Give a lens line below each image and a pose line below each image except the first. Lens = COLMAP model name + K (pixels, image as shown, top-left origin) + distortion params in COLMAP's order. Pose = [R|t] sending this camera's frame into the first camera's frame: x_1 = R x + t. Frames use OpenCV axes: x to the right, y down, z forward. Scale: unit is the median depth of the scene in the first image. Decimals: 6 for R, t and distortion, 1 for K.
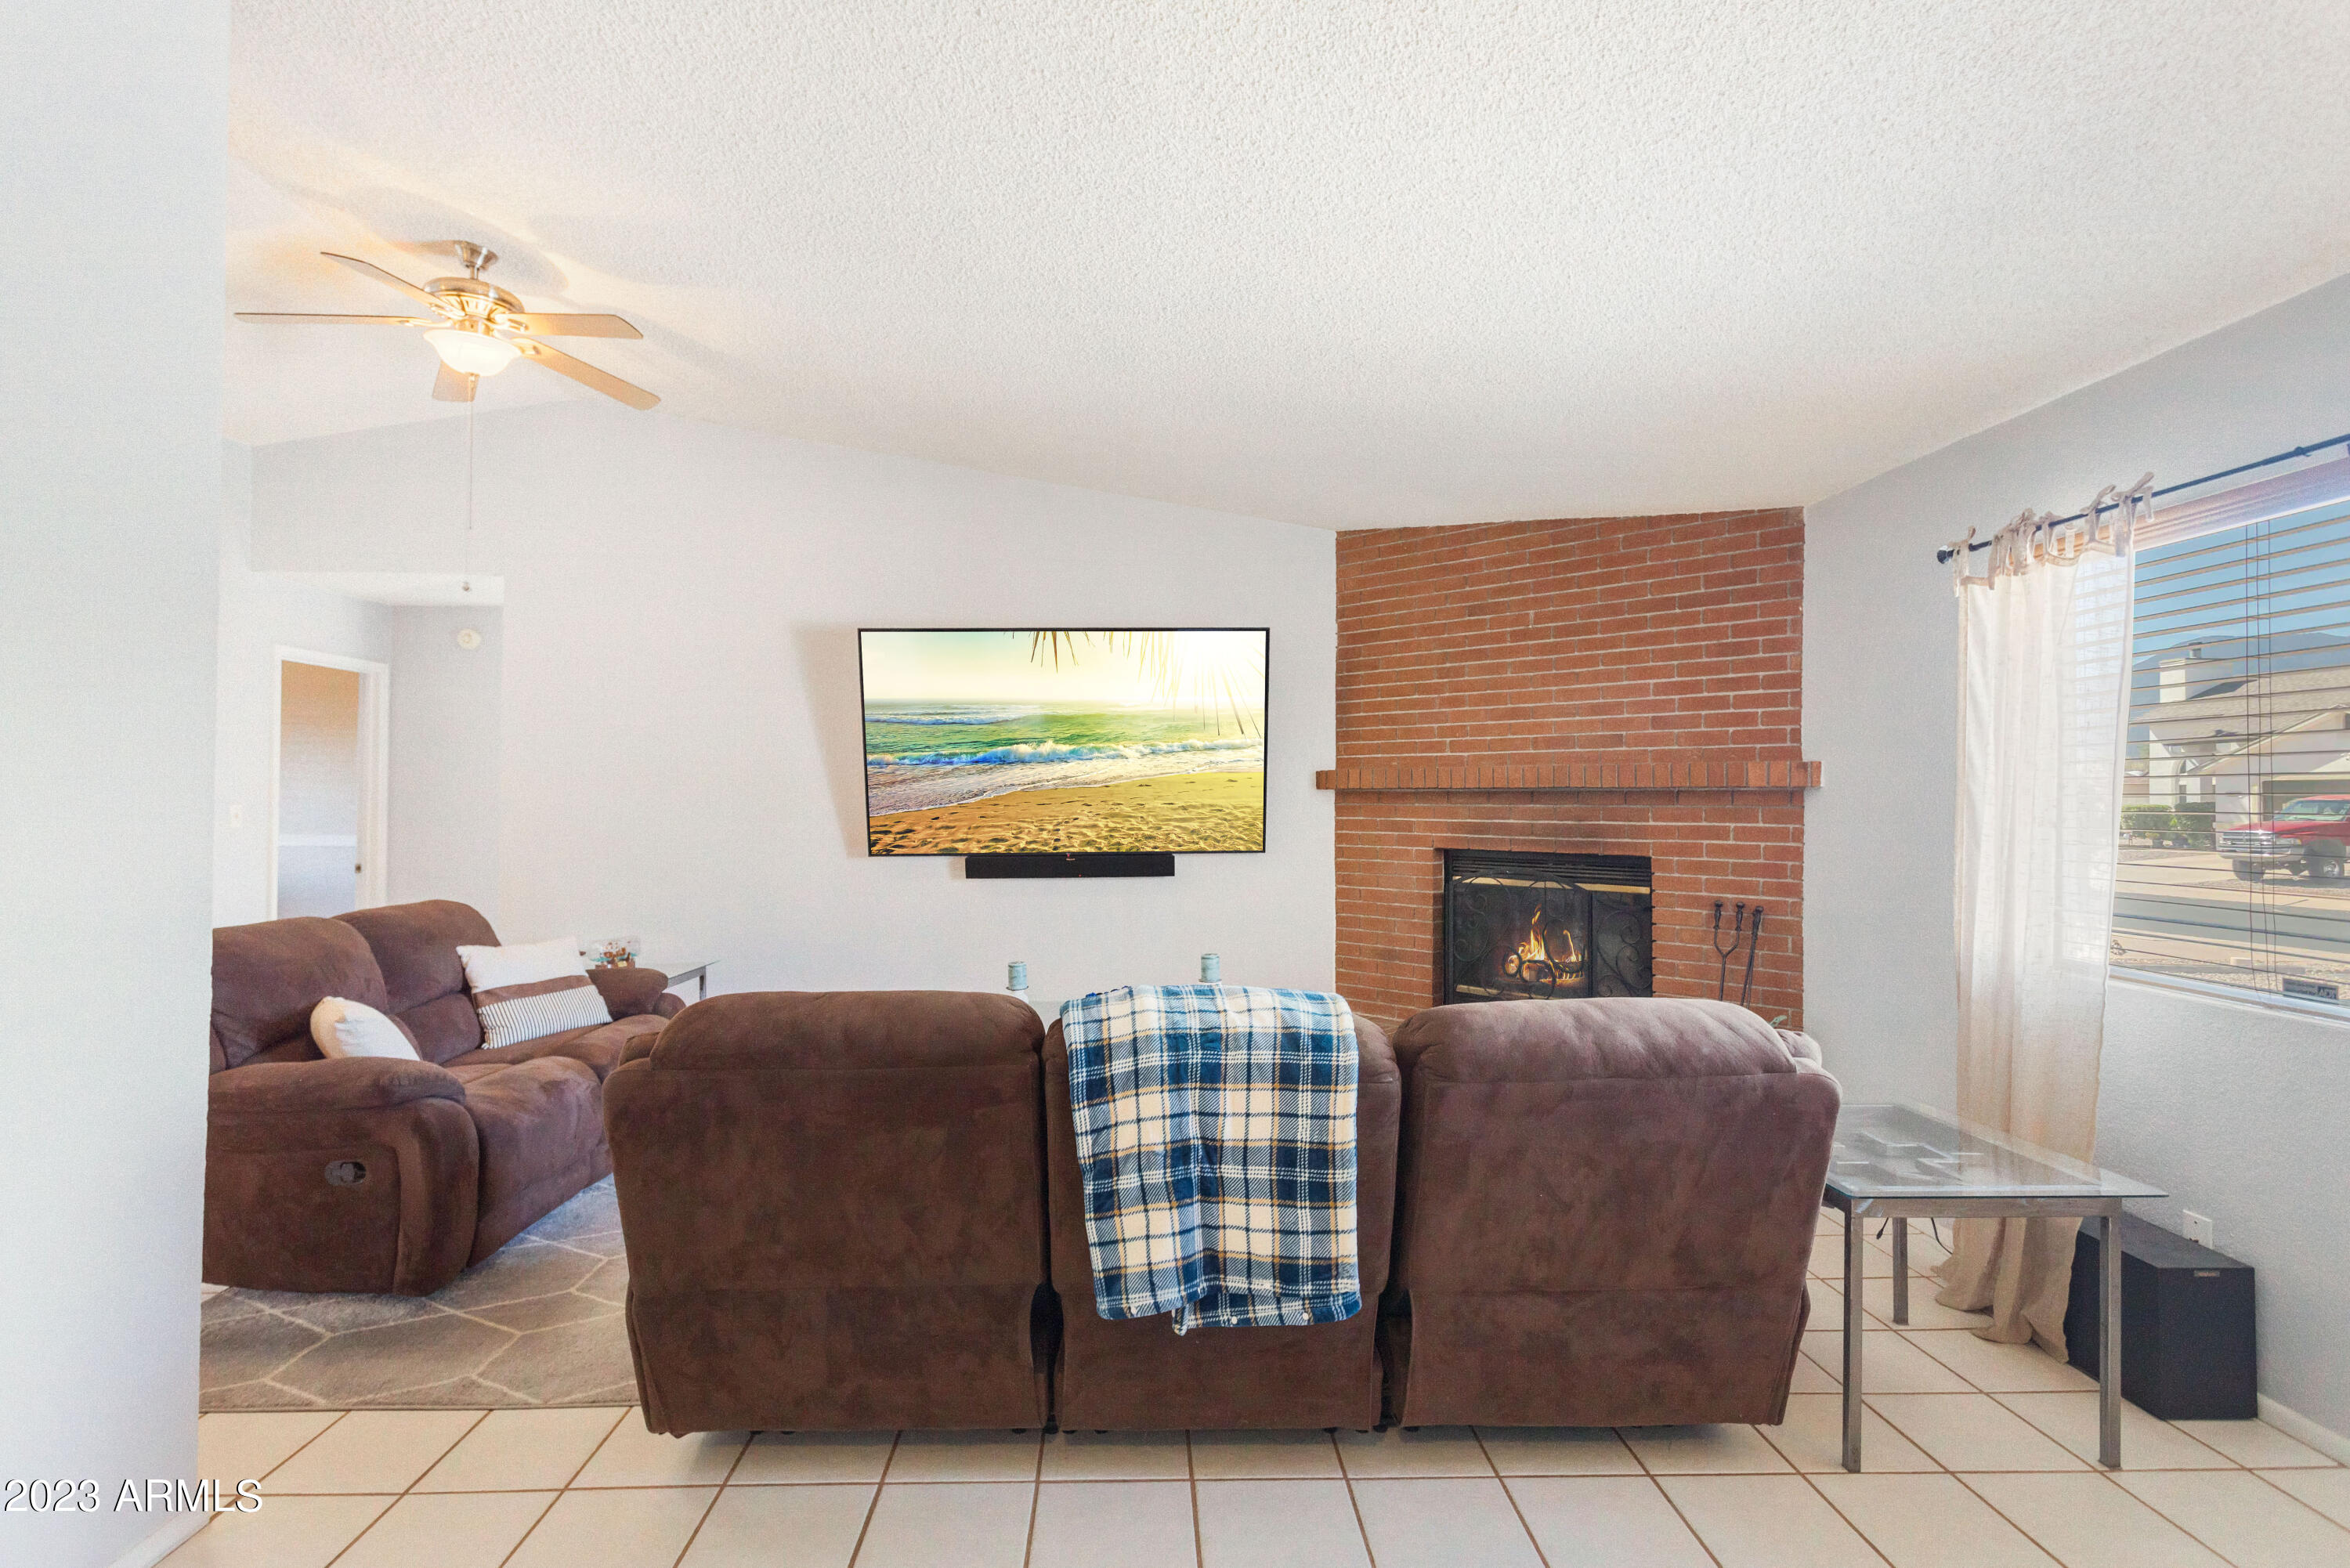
lens RADIAL K [[1148.6, 0, 1173.5], [0, 1148.6, 774.2], [0, 0, 1]] dist [-0.000347, 0.000131]
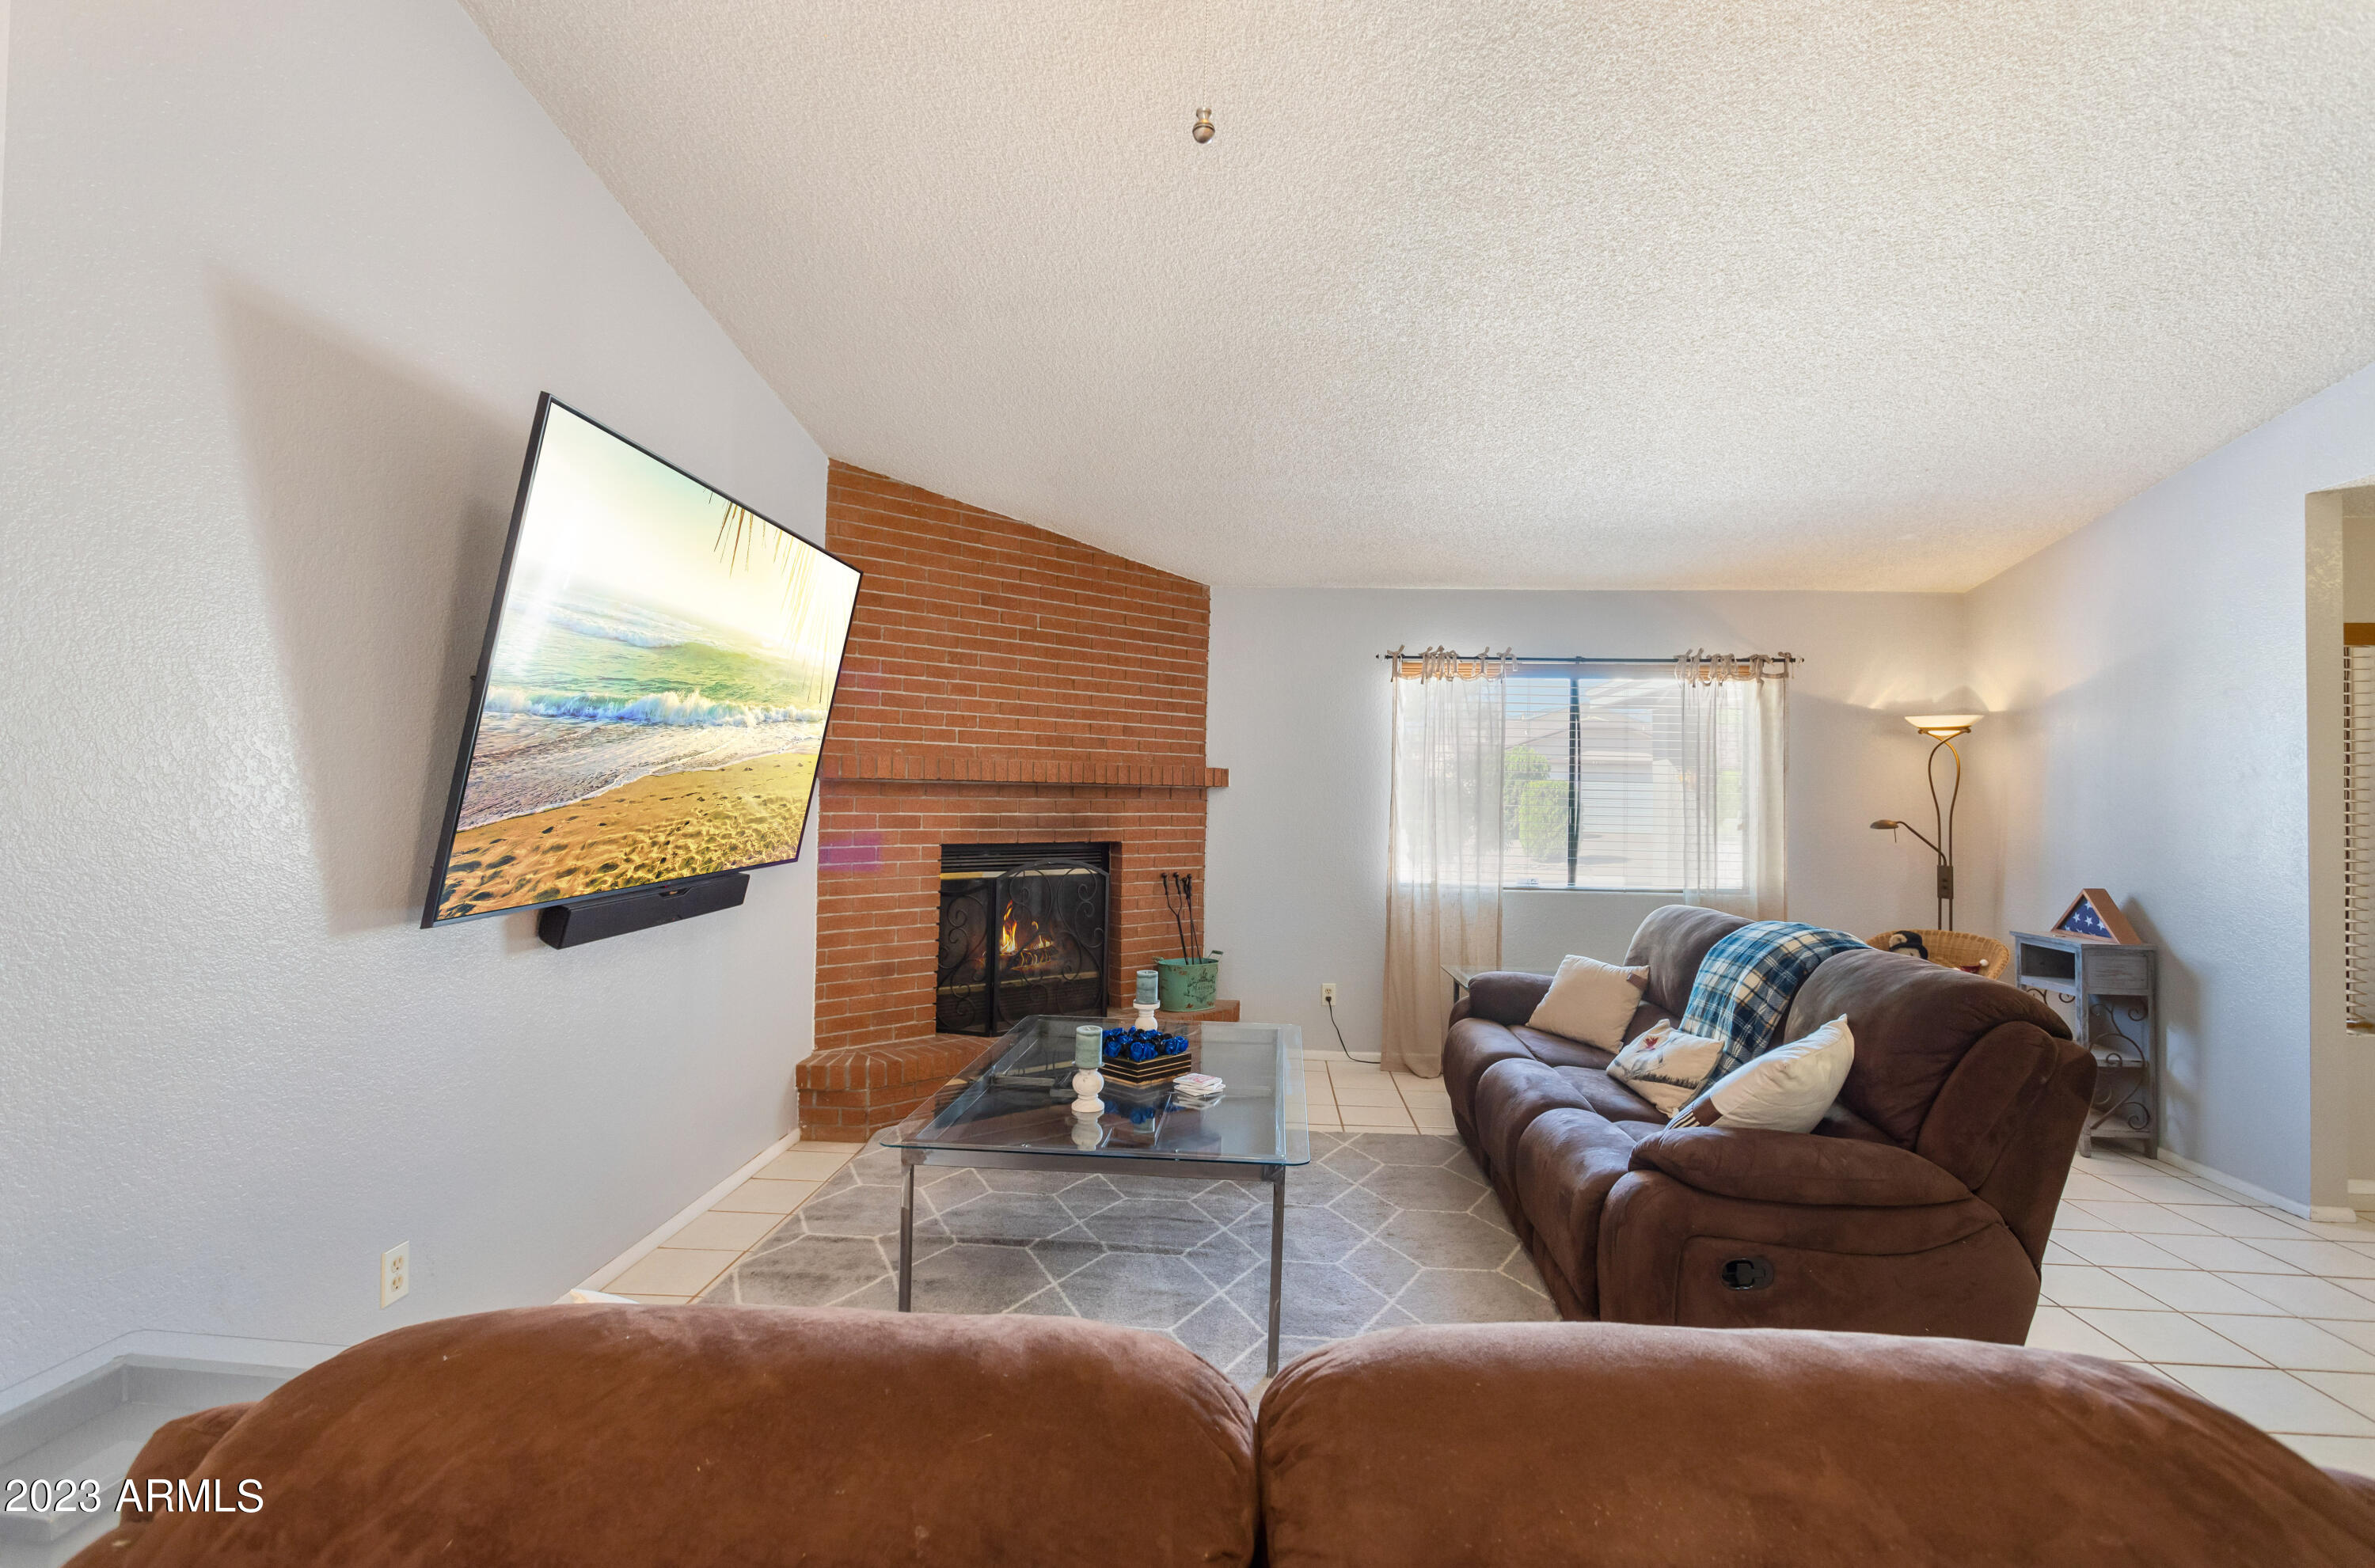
lens RADIAL K [[1160.8, 0, 1191.8], [0, 1160.8, 766.9], [0, 0, 1]] dist [-0.000347, 0.000131]
pose [[0.080549, 0.021745, 0.996513, -0.701827], [-0.037004, 0.999138, -0.018811, 0.012142], [-0.996064, -0.035360, 0.081284, 0.732159]]
